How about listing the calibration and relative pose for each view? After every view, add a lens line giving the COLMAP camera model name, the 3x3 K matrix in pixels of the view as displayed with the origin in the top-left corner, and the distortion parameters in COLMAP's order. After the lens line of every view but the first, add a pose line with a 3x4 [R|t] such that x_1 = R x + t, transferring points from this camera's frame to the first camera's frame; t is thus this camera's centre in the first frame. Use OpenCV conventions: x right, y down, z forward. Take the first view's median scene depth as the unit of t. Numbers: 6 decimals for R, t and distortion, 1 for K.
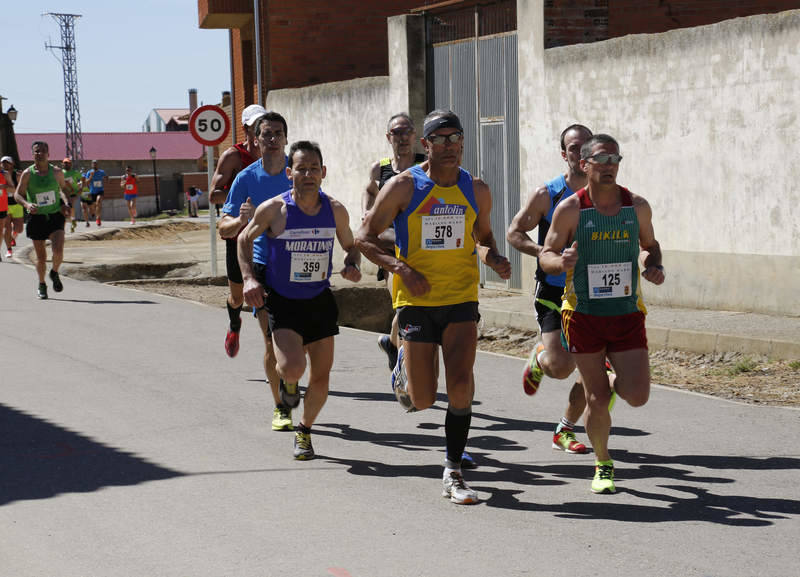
lens RADIAL K [[2288.4, 0, 376.2], [0, 2288.4, 289.9], [0, 0, 1]] dist [0.629604, -0.030470]
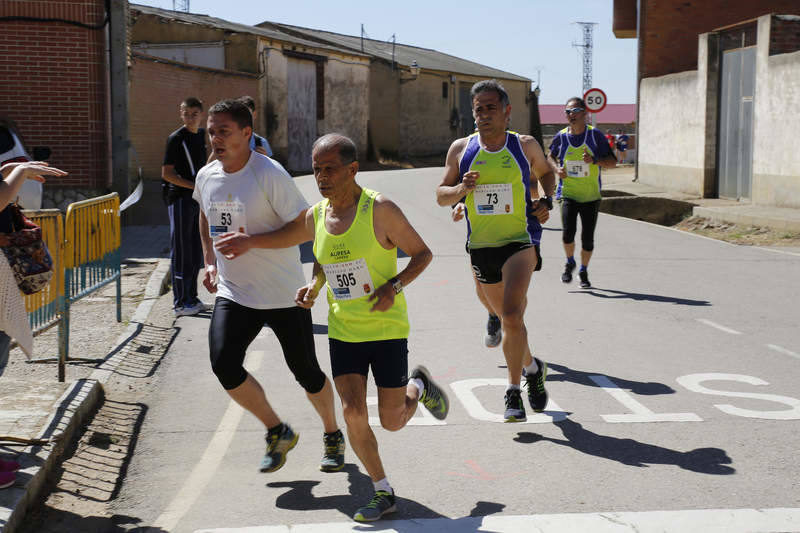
lens RADIAL K [[1583.5, 0, 382.0], [0, 1583.5, 267.0], [0, 0, 1]] dist [0.379048, 0.163355]
pose [[0.965851, 0.046543, -0.254884, 0.089986], [-0.037889, 0.998530, 0.038758, 0.010163], [0.256313, -0.027777, 0.966195, -0.170454]]
